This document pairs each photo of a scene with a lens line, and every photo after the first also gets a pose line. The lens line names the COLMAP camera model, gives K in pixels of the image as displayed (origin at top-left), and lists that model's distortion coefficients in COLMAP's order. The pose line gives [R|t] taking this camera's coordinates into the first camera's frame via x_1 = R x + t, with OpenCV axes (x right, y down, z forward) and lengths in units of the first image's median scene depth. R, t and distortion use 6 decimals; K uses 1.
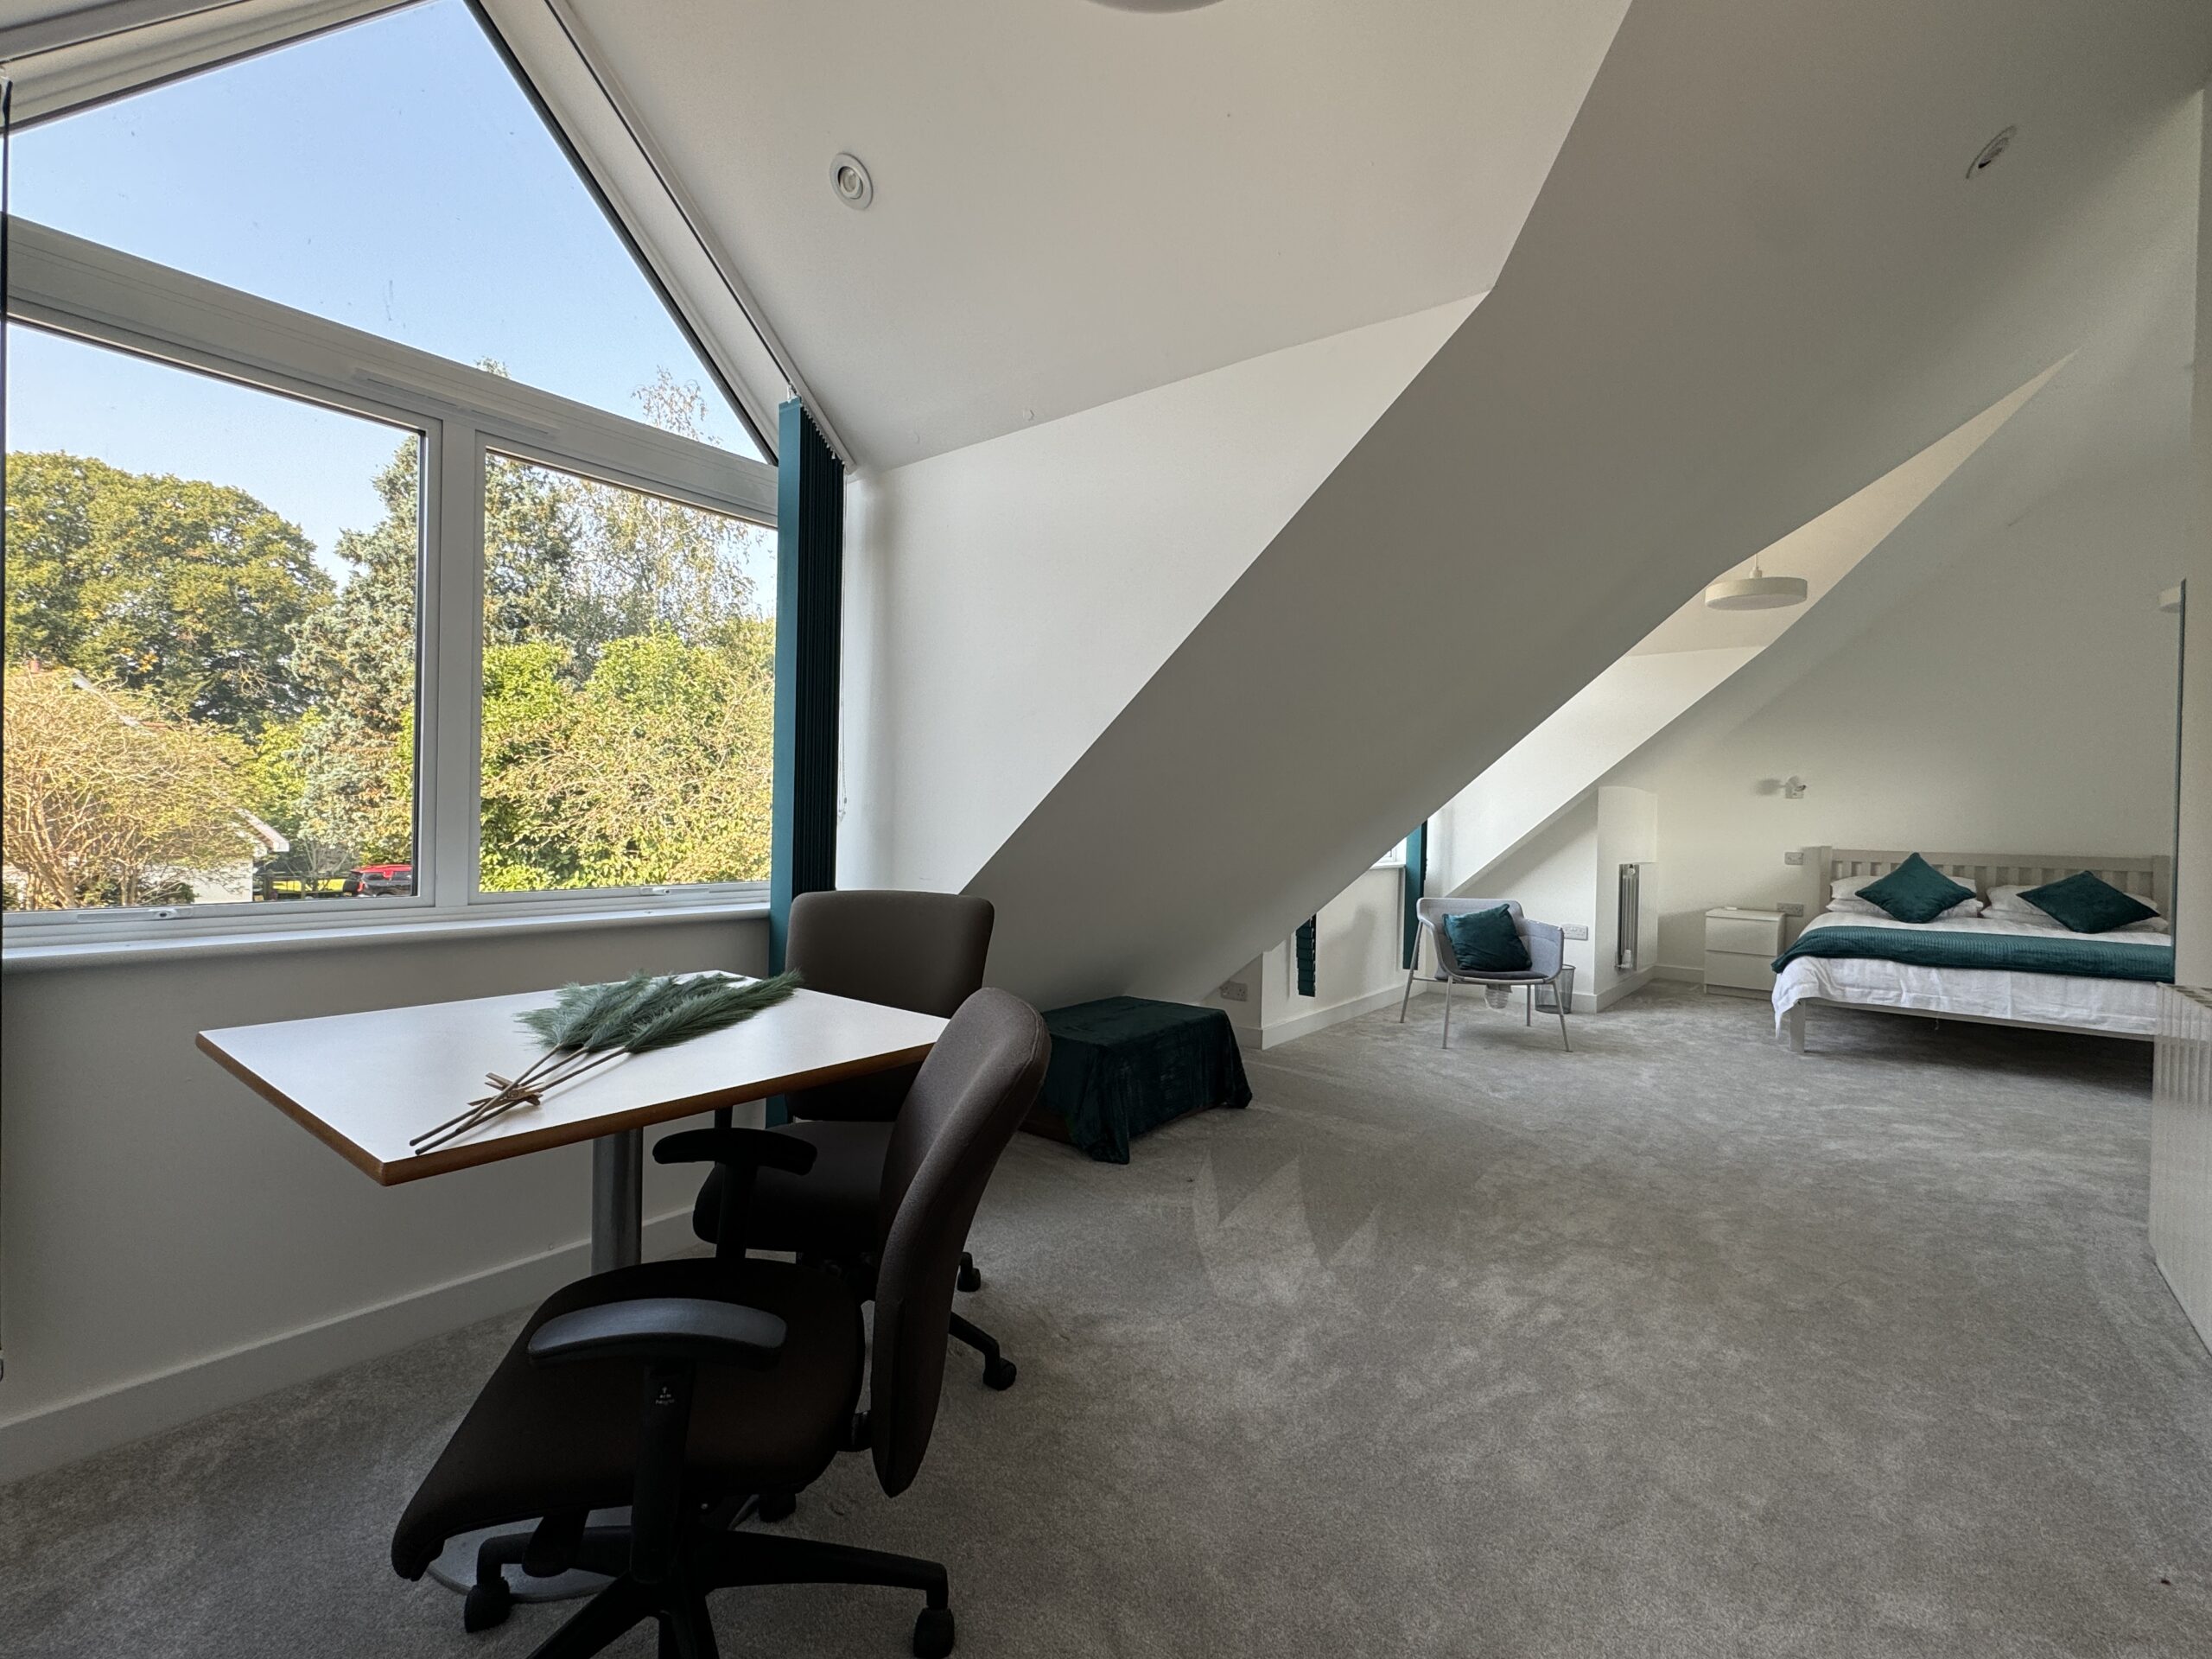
lens RADIAL K [[977.7, 0, 1118.7], [0, 977.7, 830.1], [0, 0, 1]] dist [0.000387, -0.000285]
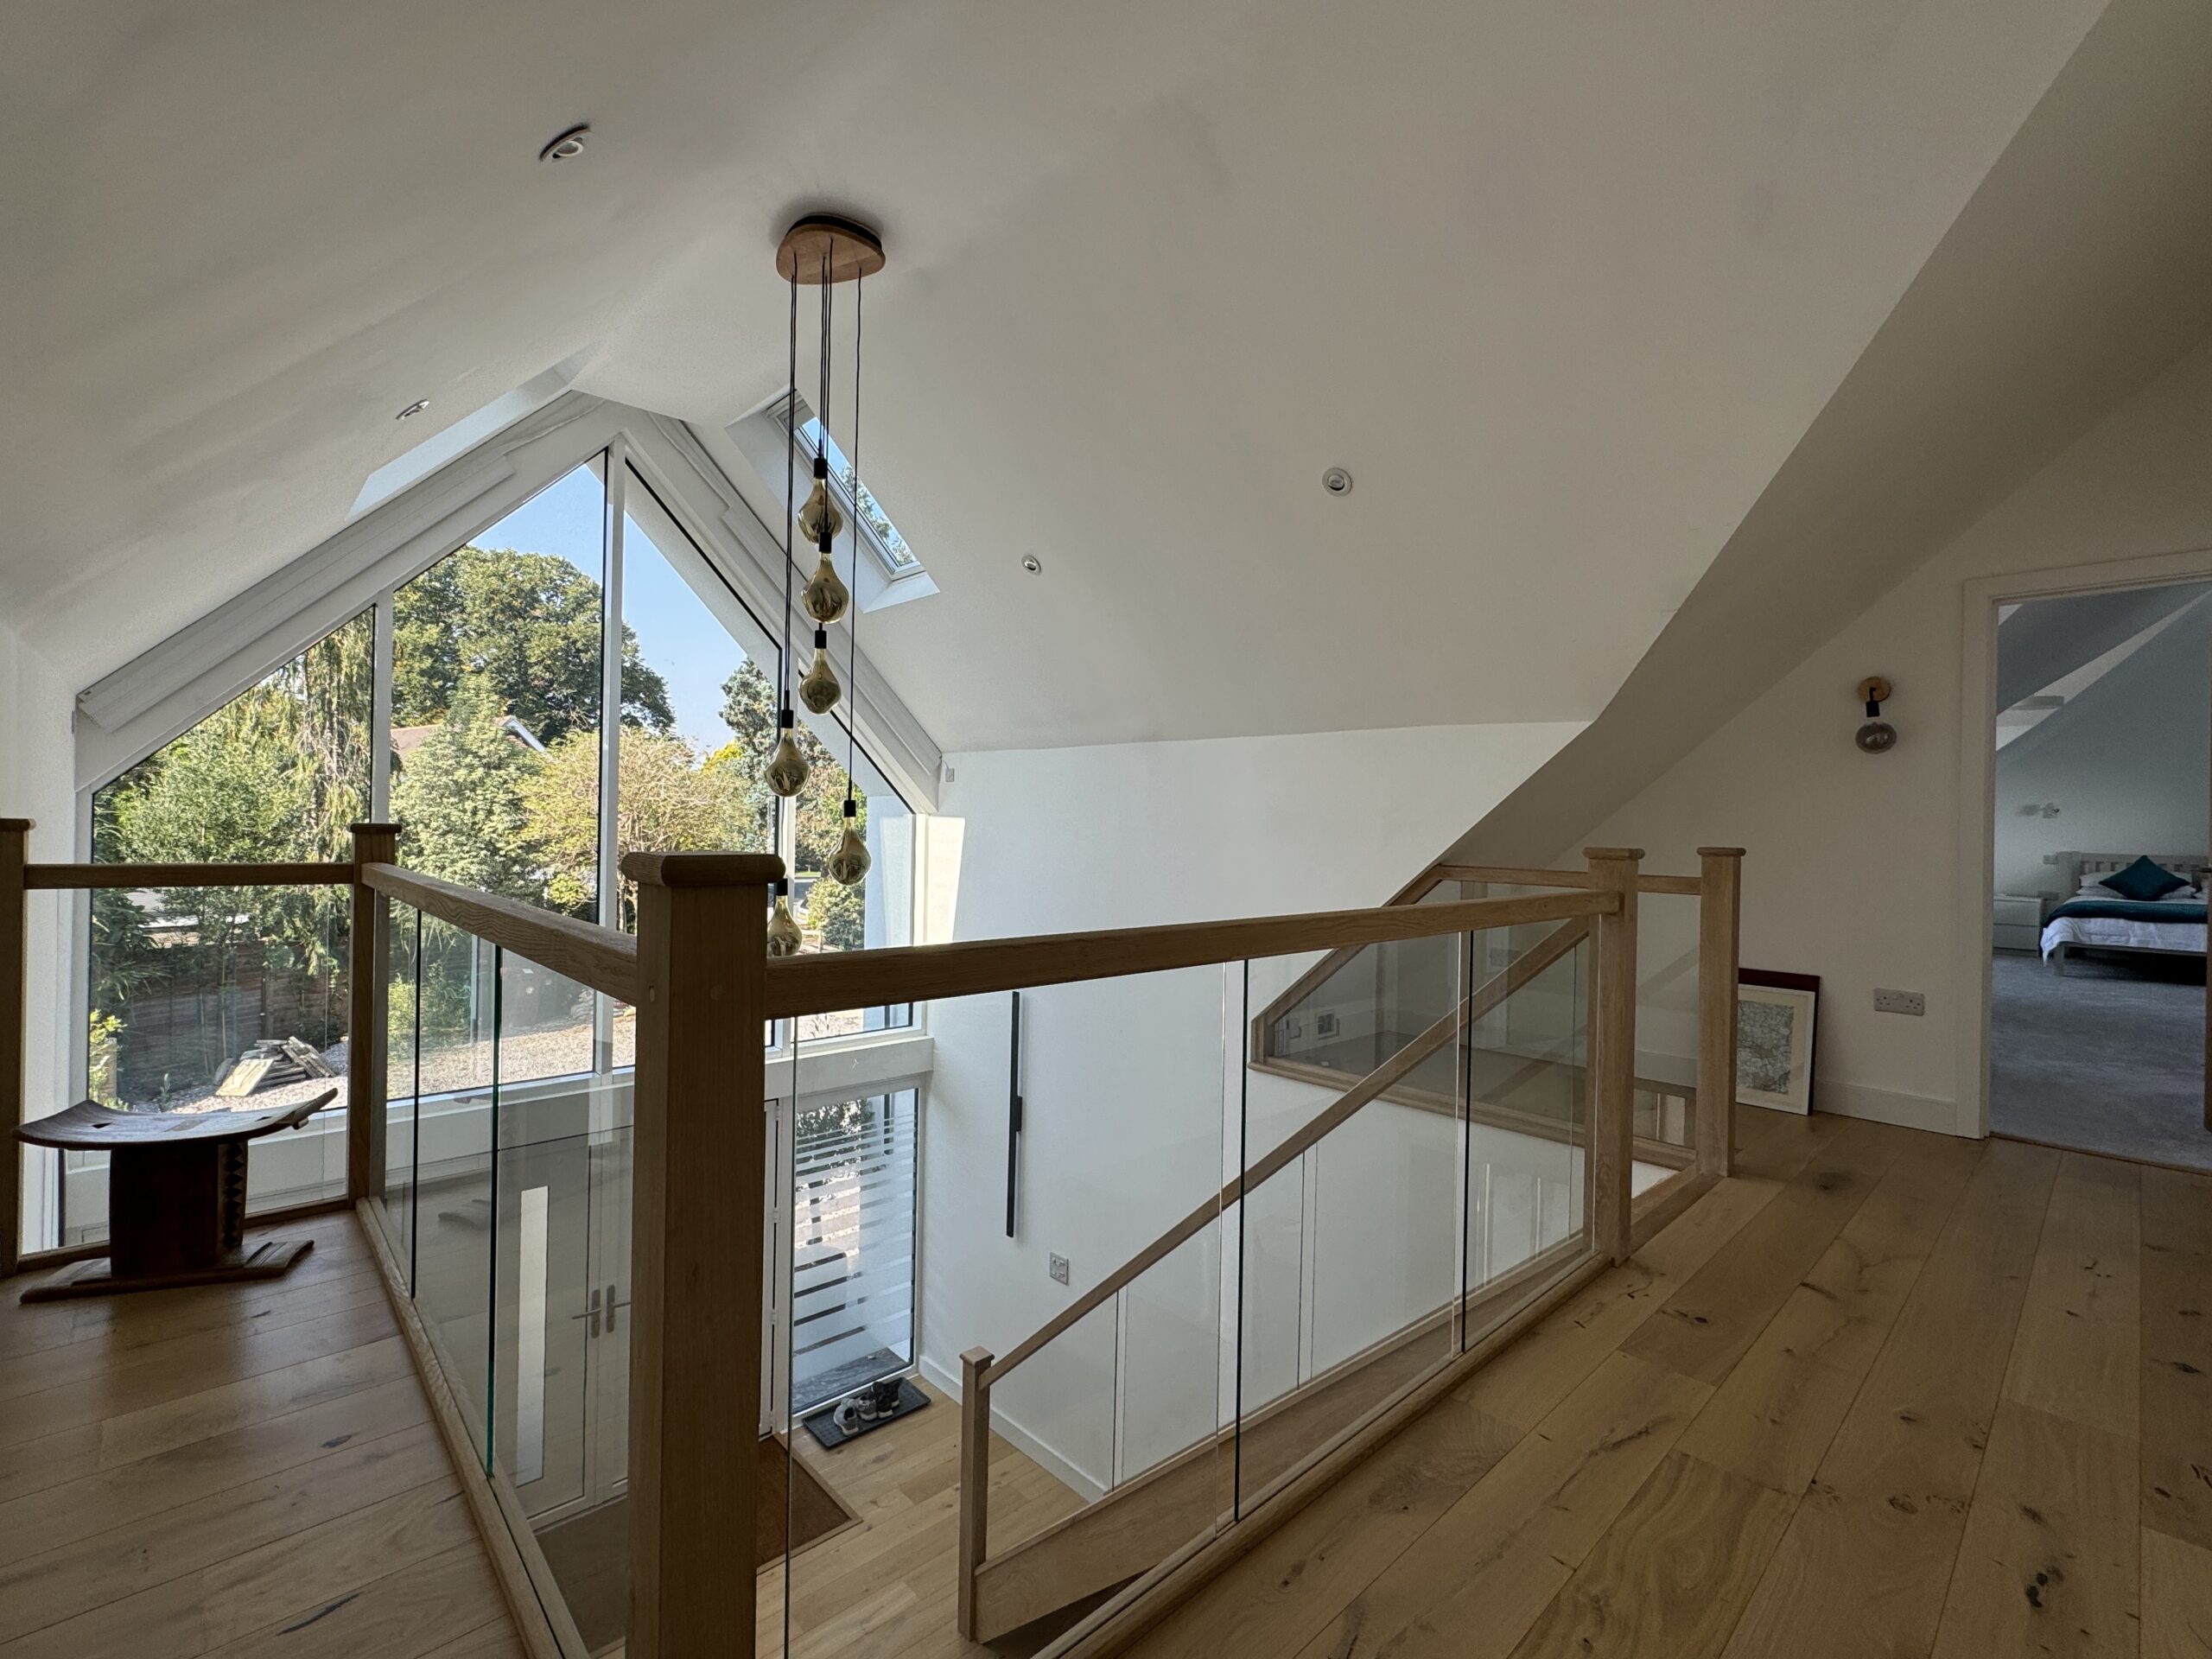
lens RADIAL K [[977.7, 0, 1116.4], [0, 977.7, 834.1], [0, 0, 1]] dist [0.000387, -0.000285]
pose [[0.989356, -0.002677, -0.145494, -0.519039], [0.001392, 0.999959, -0.008929, 0.002122], [0.145512, 0.008632, 0.989319, -0.703718]]
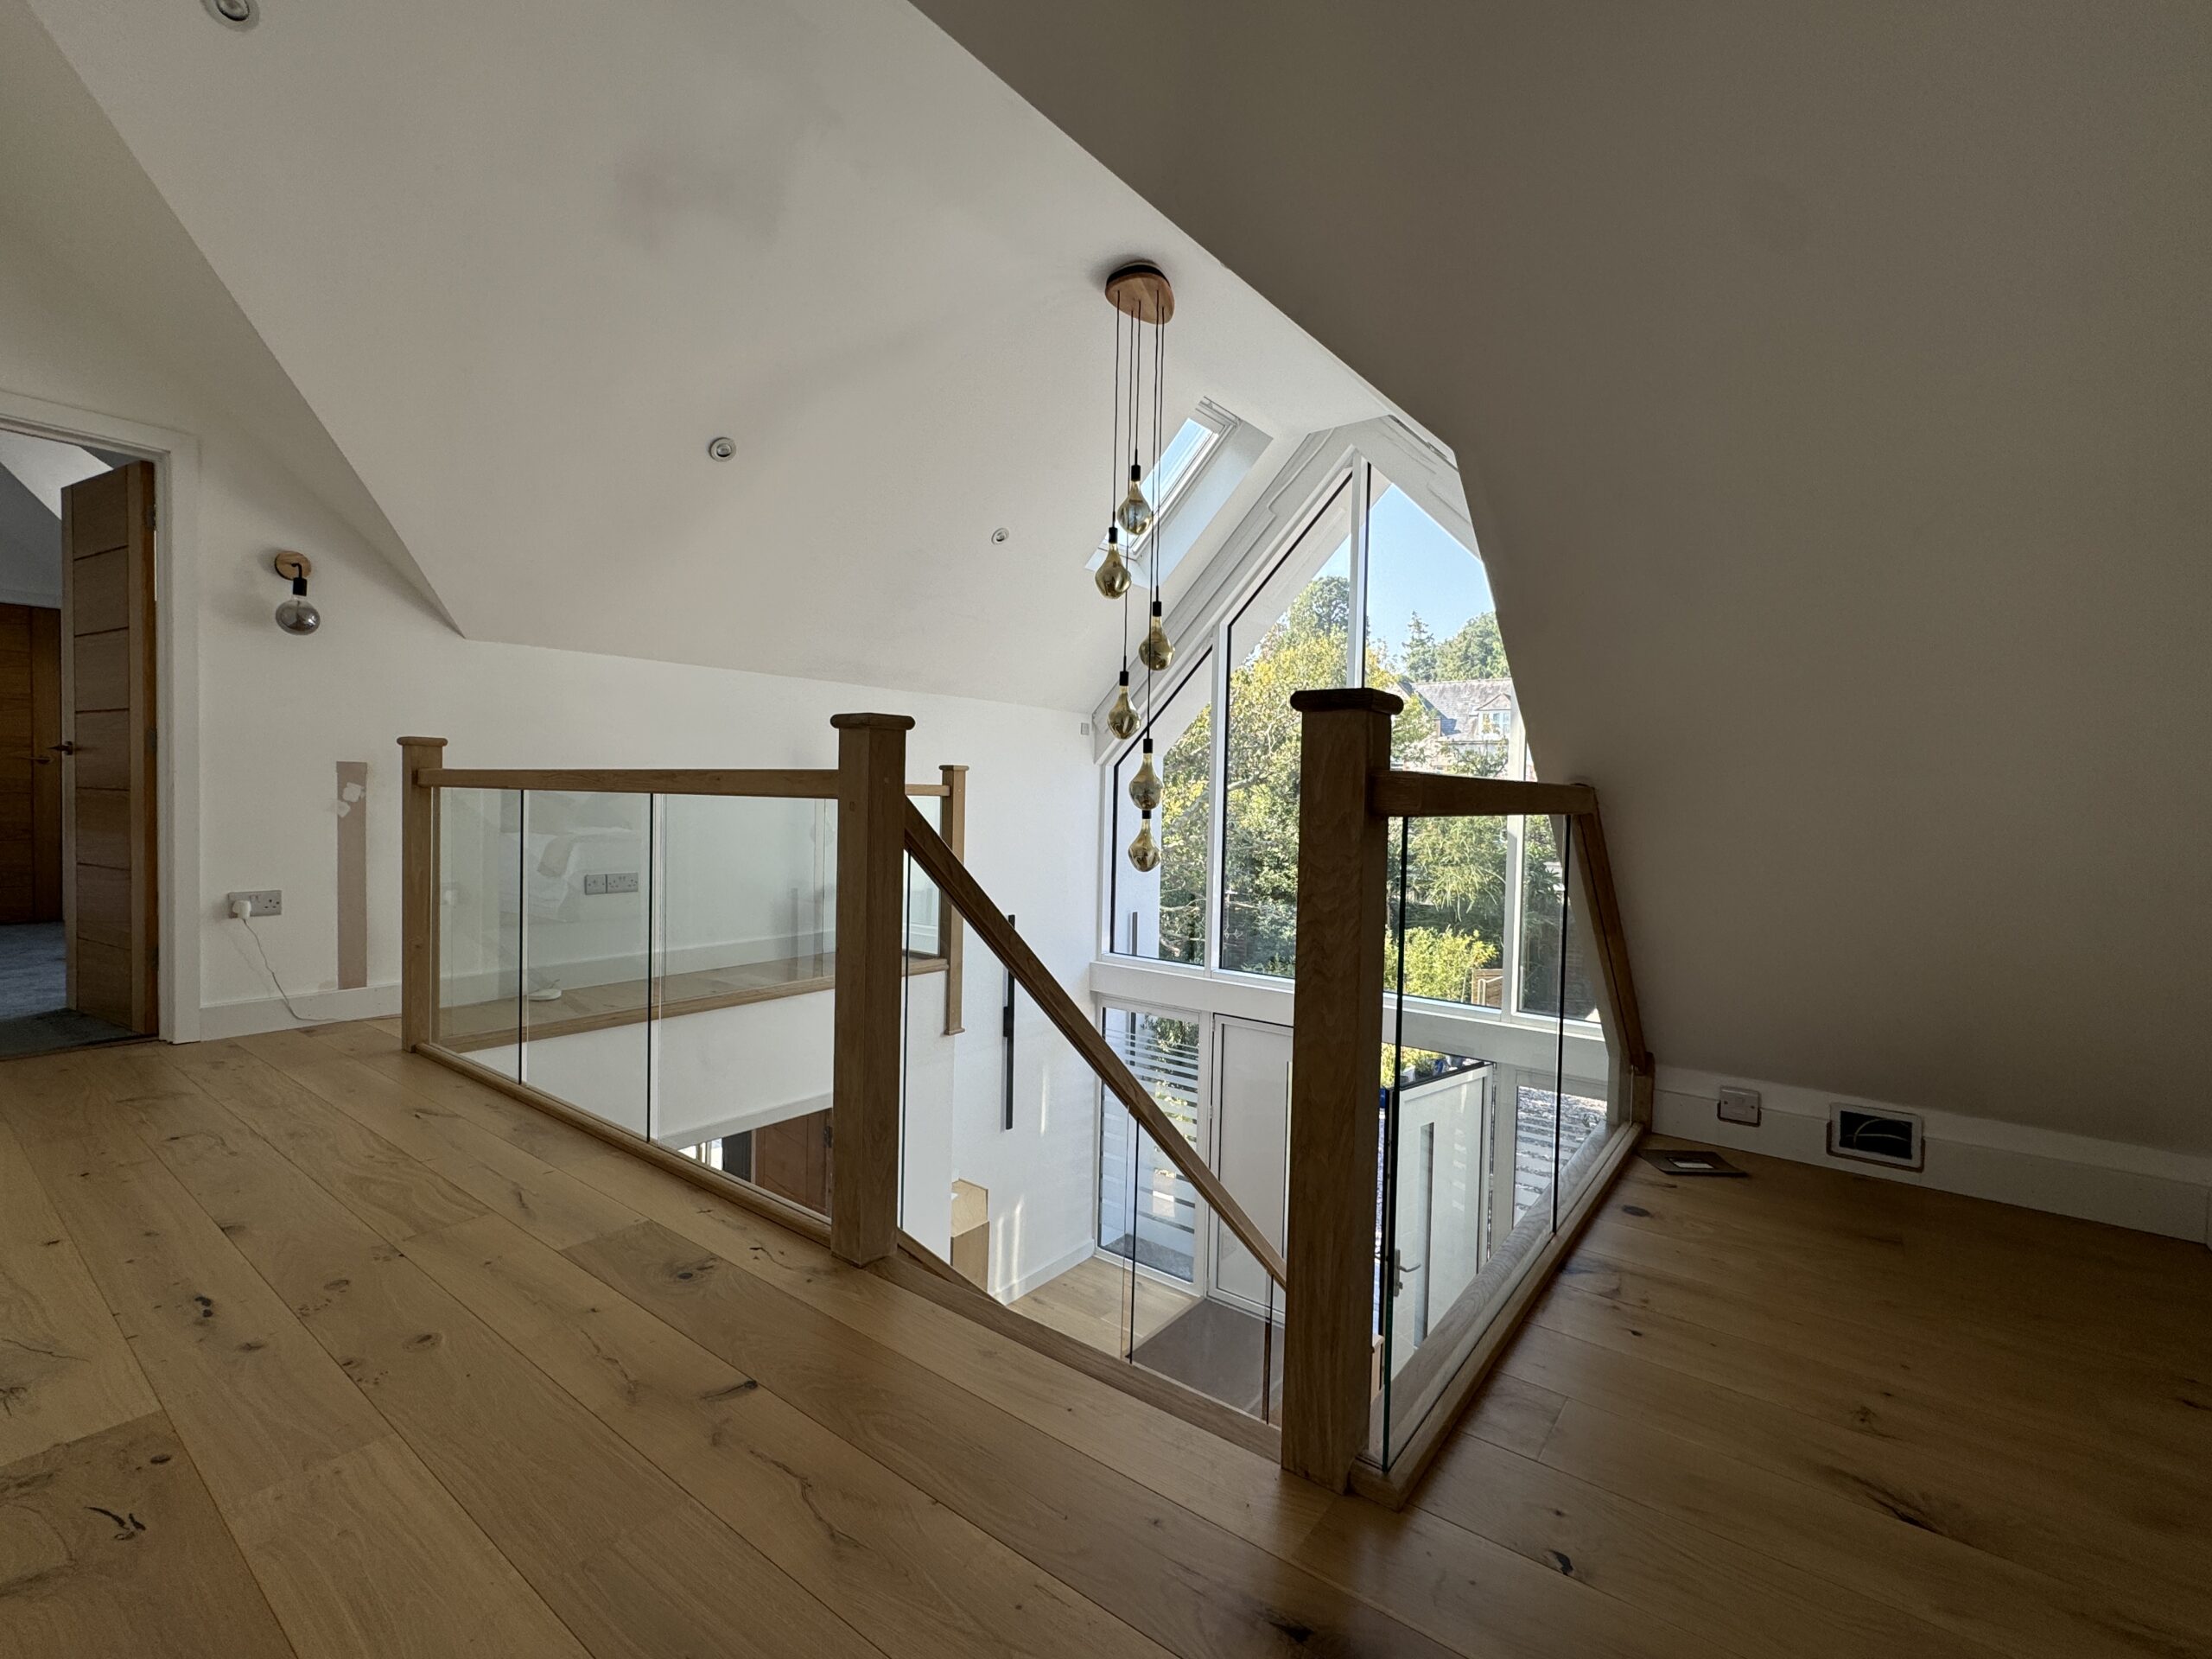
lens RADIAL K [[977.7, 0, 1120.9], [0, 977.7, 819.2], [0, 0, 1]] dist [0.000387, -0.000285]
pose [[0.033075, 0.025072, -0.999138, 1.467103], [-0.032440, 0.999186, 0.023999, 0.095366], [0.998926, 0.031618, 0.033862, 1.467491]]
